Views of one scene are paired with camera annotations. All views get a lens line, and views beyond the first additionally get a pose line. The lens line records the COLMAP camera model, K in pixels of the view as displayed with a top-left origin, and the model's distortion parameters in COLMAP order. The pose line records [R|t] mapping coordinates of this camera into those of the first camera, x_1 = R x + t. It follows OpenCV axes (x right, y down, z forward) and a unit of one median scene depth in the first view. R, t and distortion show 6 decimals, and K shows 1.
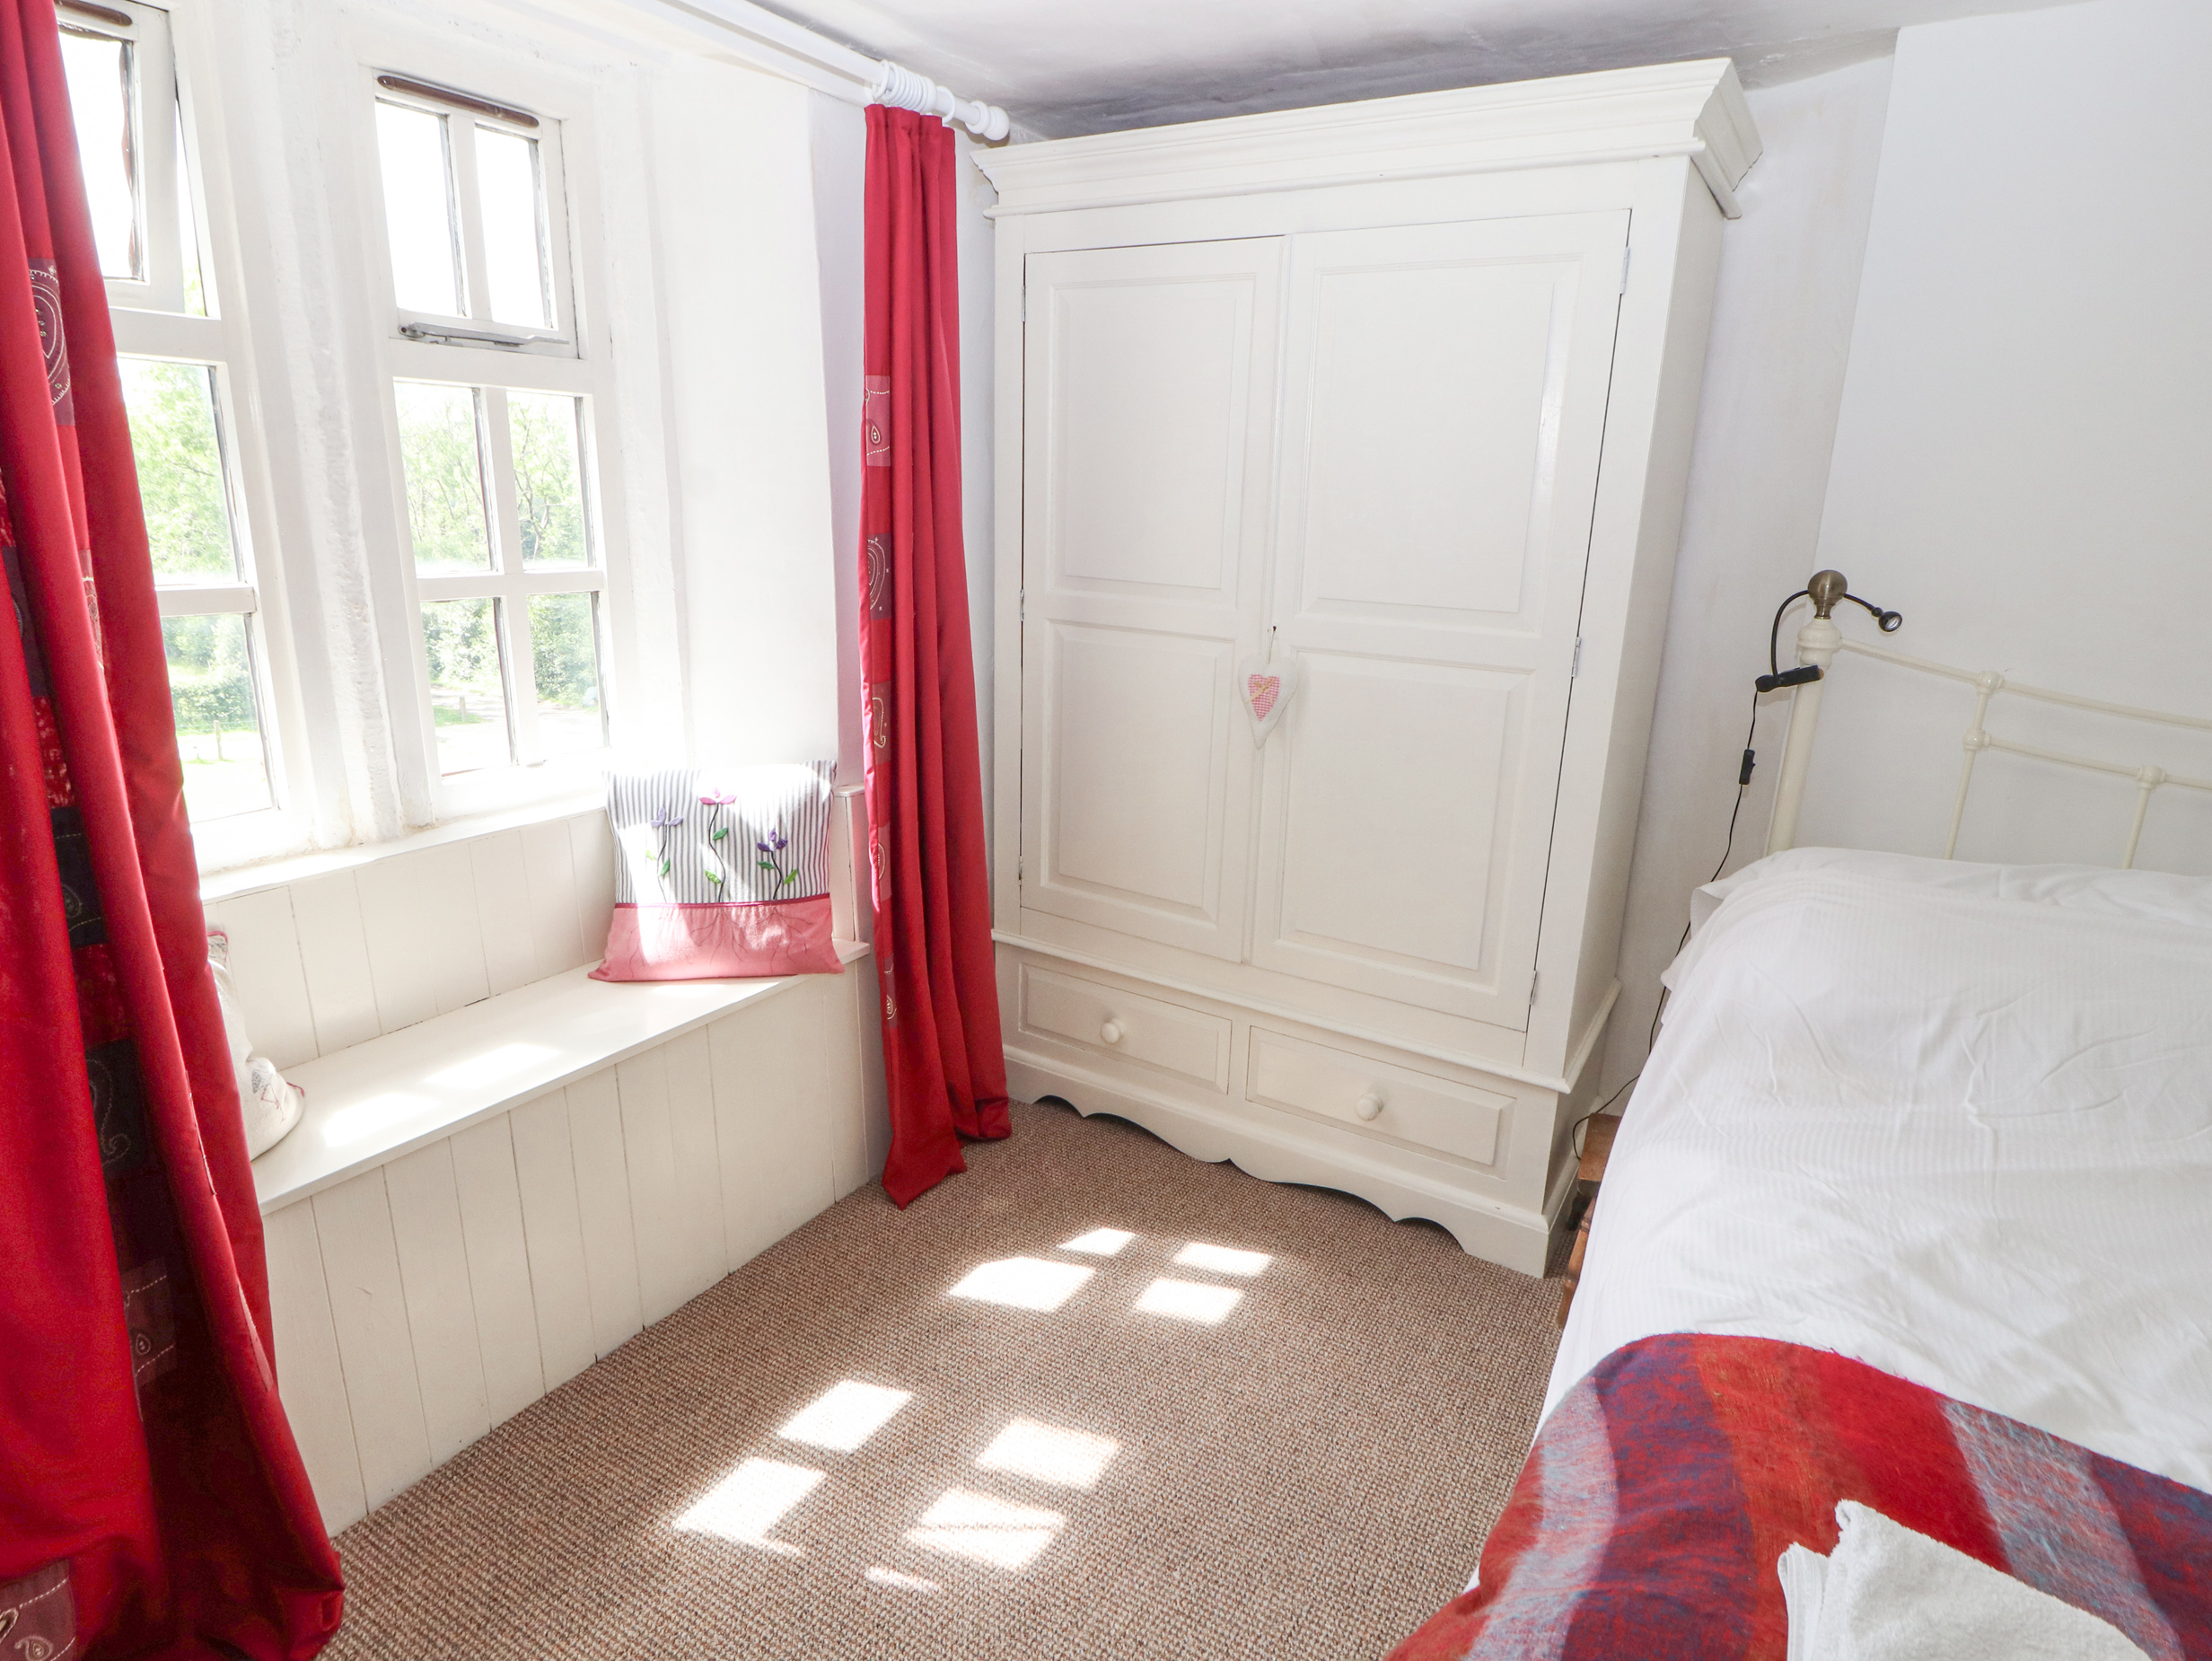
lens RADIAL K [[1208.4, 0, 1124.0], [0, 1208.4, 820.2], [0, 0, 1]] dist [0.001963, -0.014730]
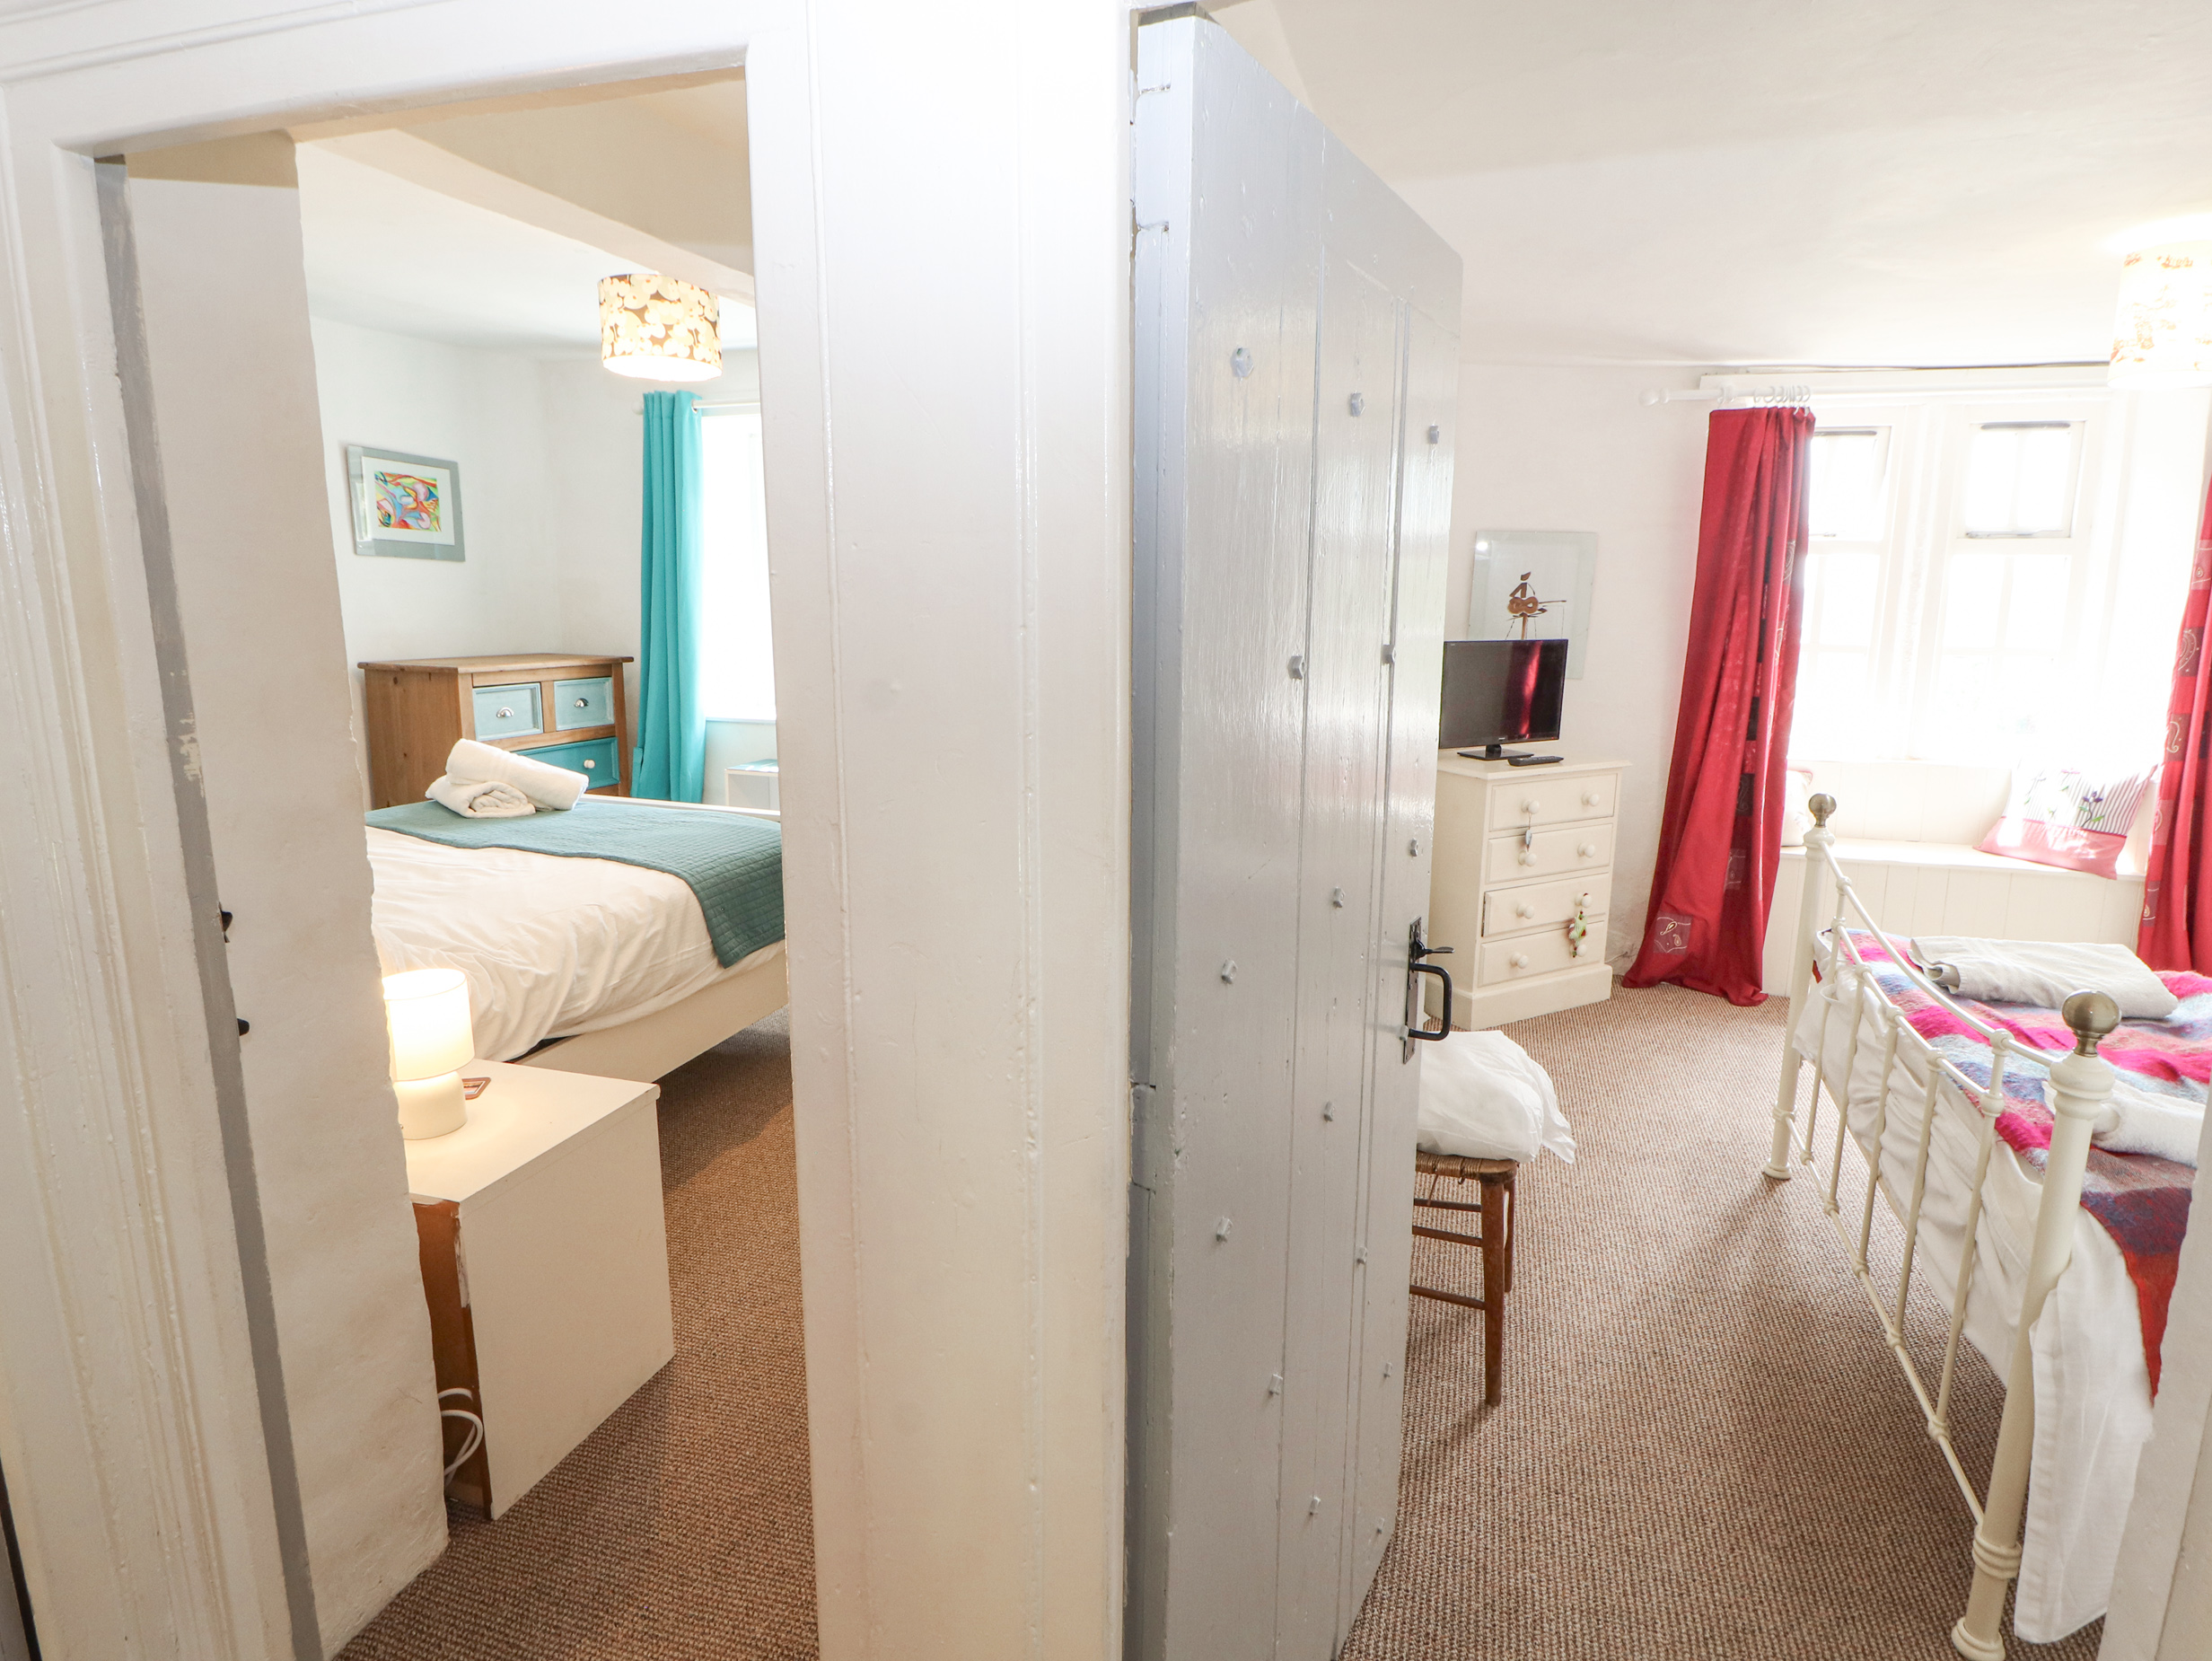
lens RADIAL K [[1208.4, 0, 1124.0], [0, 1208.4, 820.2], [0, 0, 1]] dist [0.001963, -0.014730]
pose [[0.227648, 0.157558, -0.960912, 1.155825], [-0.256629, 0.961642, 0.096880, 0.259026], [0.939318, 0.224543, 0.259350, -0.840600]]
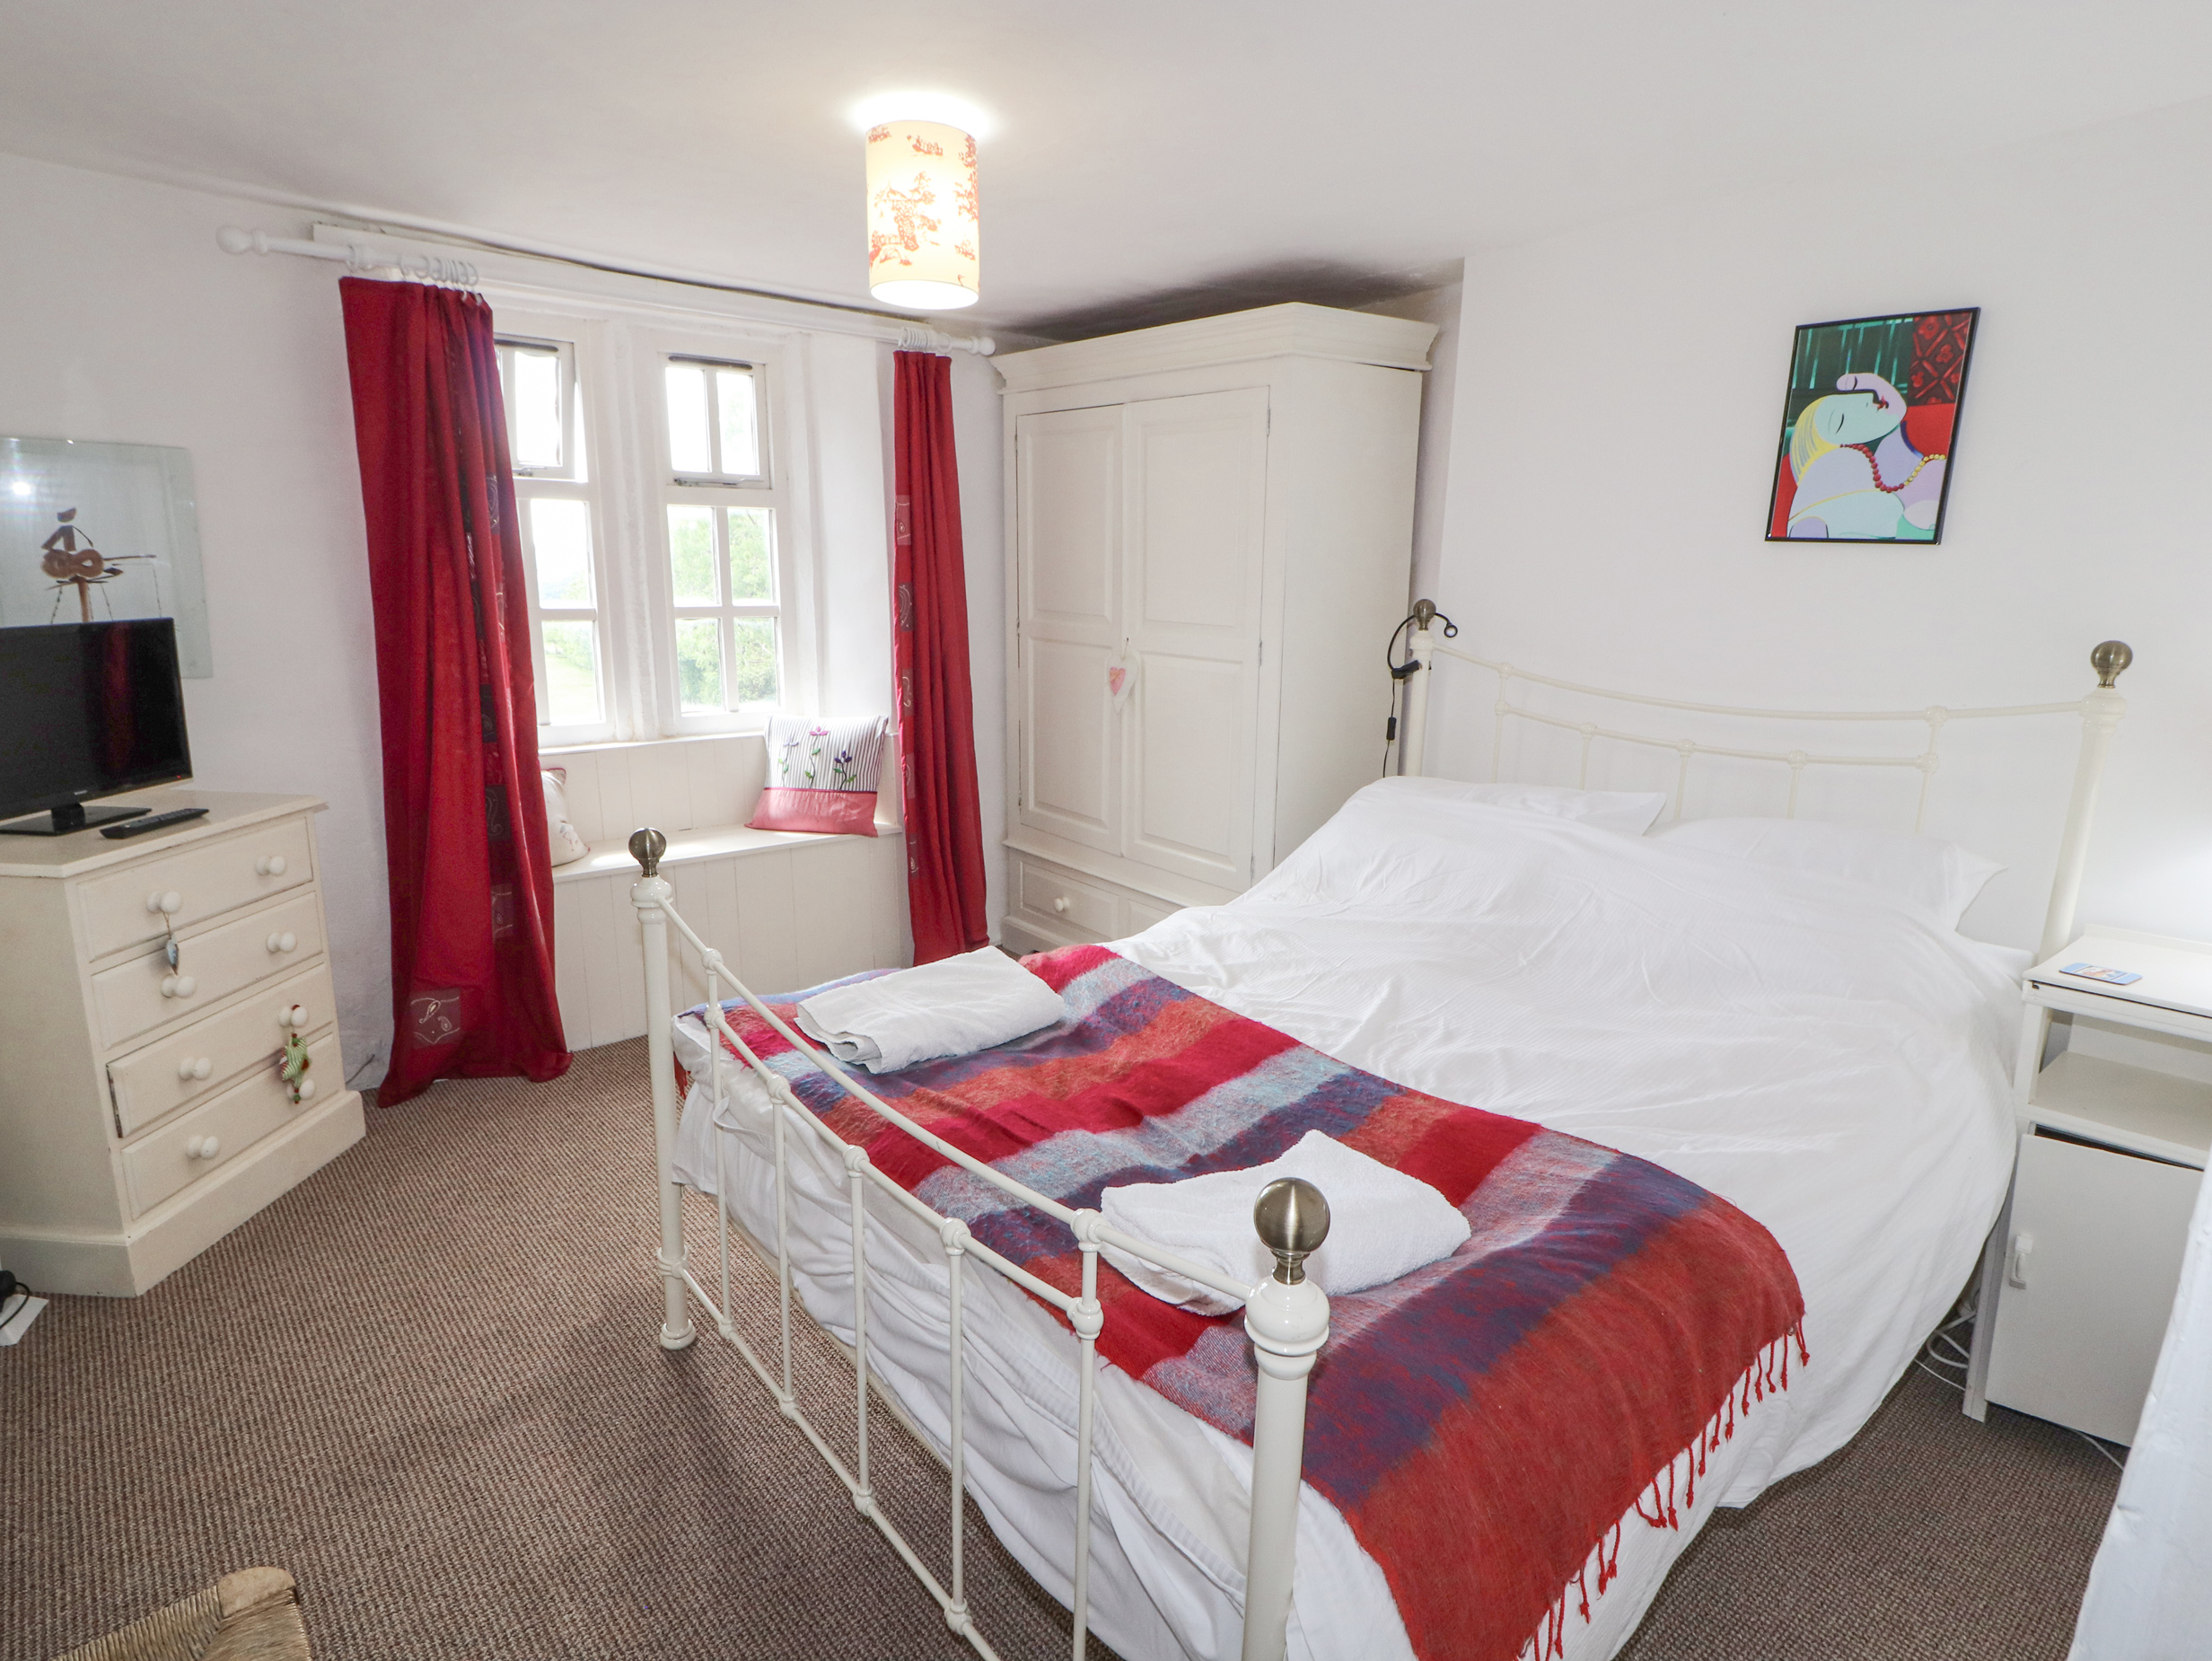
lens RADIAL K [[1208.4, 0, 1124.0], [0, 1208.4, 820.2], [0, 0, 1]] dist [0.001963, -0.014730]
pose [[0.944909, 0.055933, -0.322519, 0.700566], [-0.075435, 0.995981, -0.048281, 0.171390], [0.318522, 0.069950, 0.945331, -0.548368]]
